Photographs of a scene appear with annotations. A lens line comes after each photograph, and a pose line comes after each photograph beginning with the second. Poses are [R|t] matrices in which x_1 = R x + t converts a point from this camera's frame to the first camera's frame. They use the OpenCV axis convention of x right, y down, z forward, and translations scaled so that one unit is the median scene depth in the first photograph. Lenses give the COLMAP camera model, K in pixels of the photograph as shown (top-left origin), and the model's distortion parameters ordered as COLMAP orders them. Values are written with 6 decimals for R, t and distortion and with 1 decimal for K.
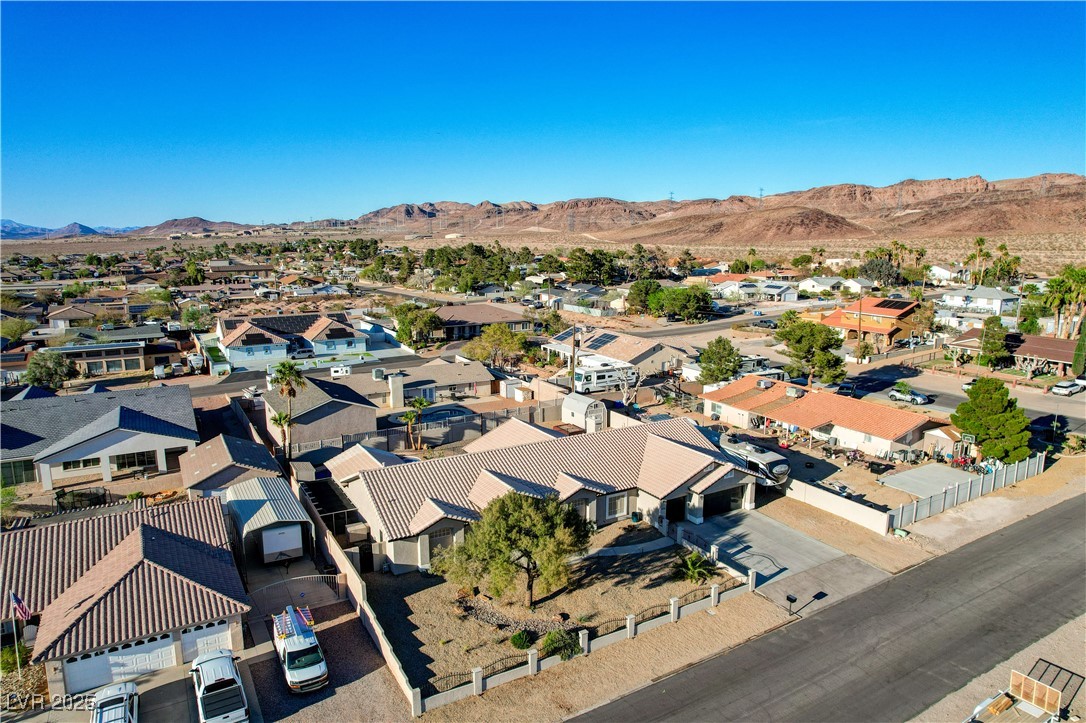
lens RADIAL K [[712.3, 0, 546.8], [0, 712.3, 357.7], [0, 0, 1]] dist [-0.076891, 0.074557]
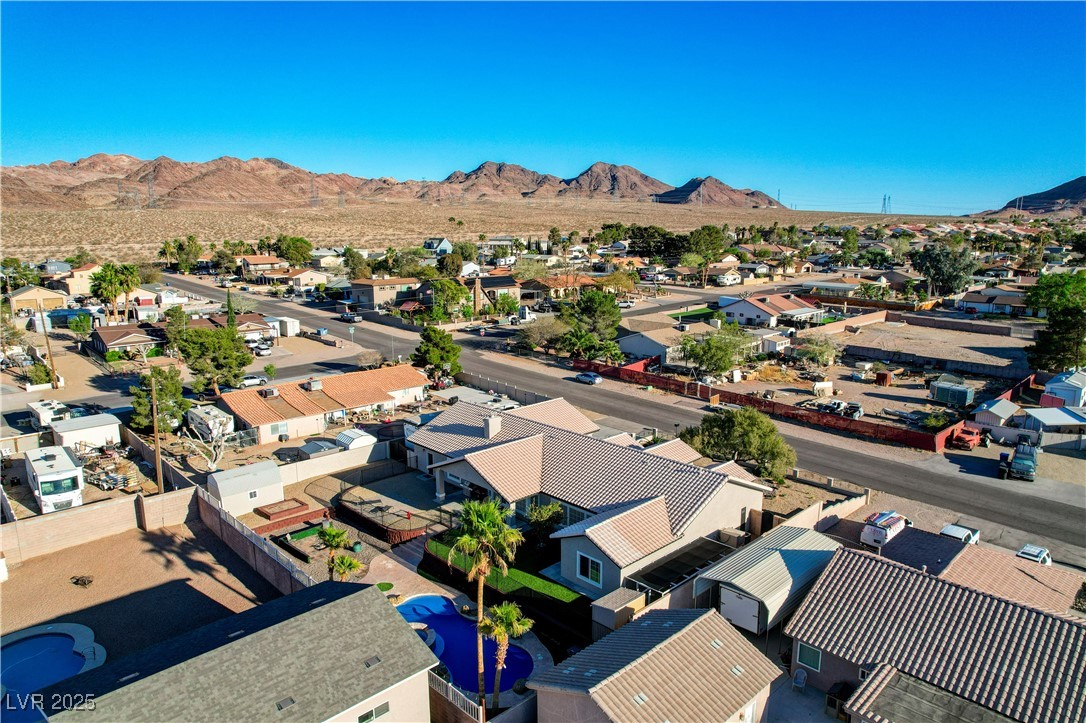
lens RADIAL K [[704.9, 0, 543.0], [0, 704.9, 361.5], [0, 0, 1]] dist [-0.072037, 0.065950]
pose [[-0.237325, -0.179876, 0.954632, -0.543394], [0.176781, 0.958301, 0.224516, -0.121132], [-0.955210, 0.222044, -0.195630, 0.699125]]
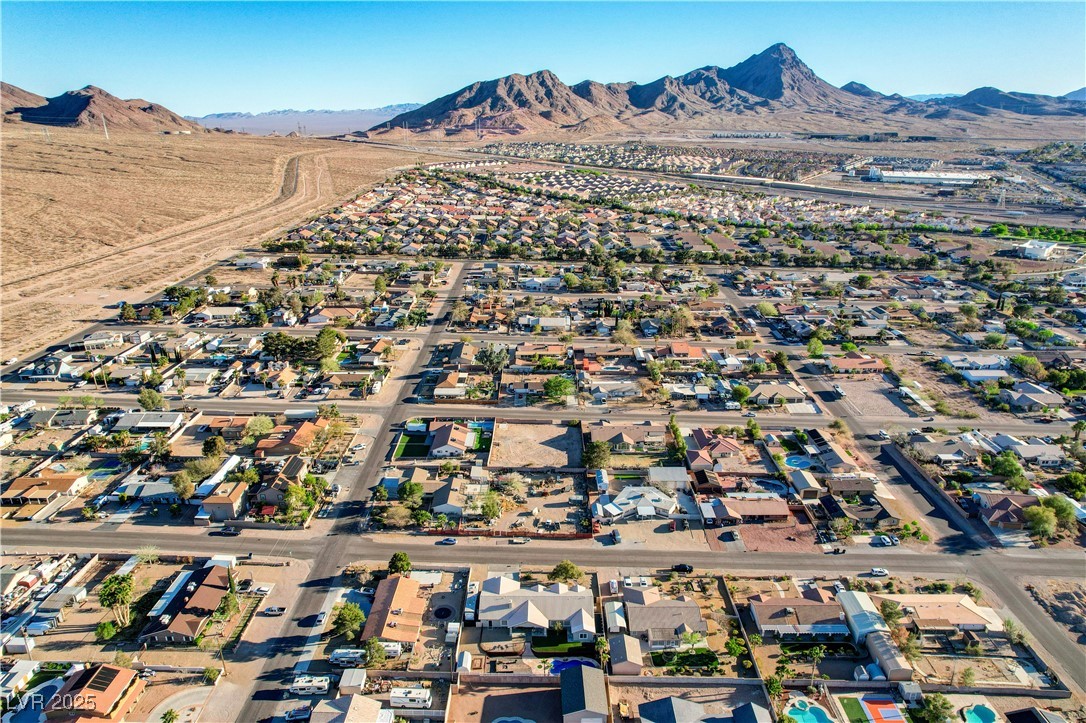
lens RADIAL K [[704.9, 0, 543.0], [0, 704.9, 361.5], [0, 0, 1]] dist [-0.072037, 0.065950]
pose [[-0.863517, -0.167069, 0.475842, -0.800695], [0.090473, 0.876909, 0.472065, -1.355572], [-0.496138, 0.450687, -0.742111, 1.668872]]
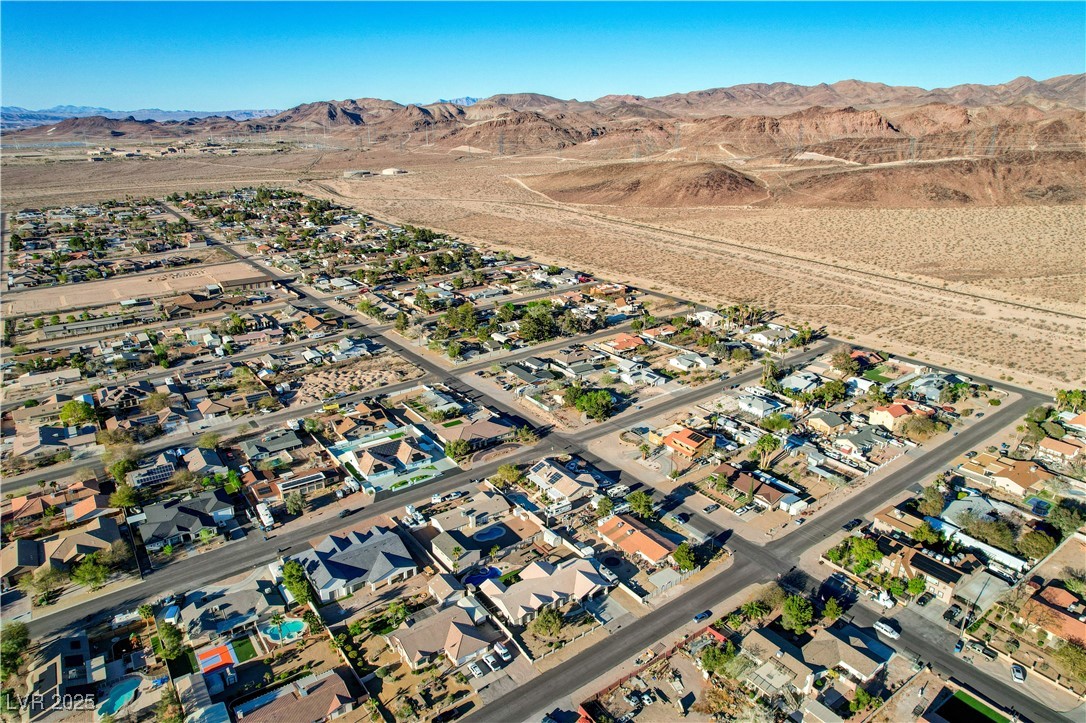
lens RADIAL K [[712.3, 0, 546.8], [0, 712.3, 357.7], [0, 0, 1]] dist [-0.076891, 0.074557]
pose [[0.994593, -0.026776, 0.100336, -0.182227], [0.010362, 0.986953, 0.160672, -0.852160], [-0.103329, -0.158764, 0.981895, -1.248399]]
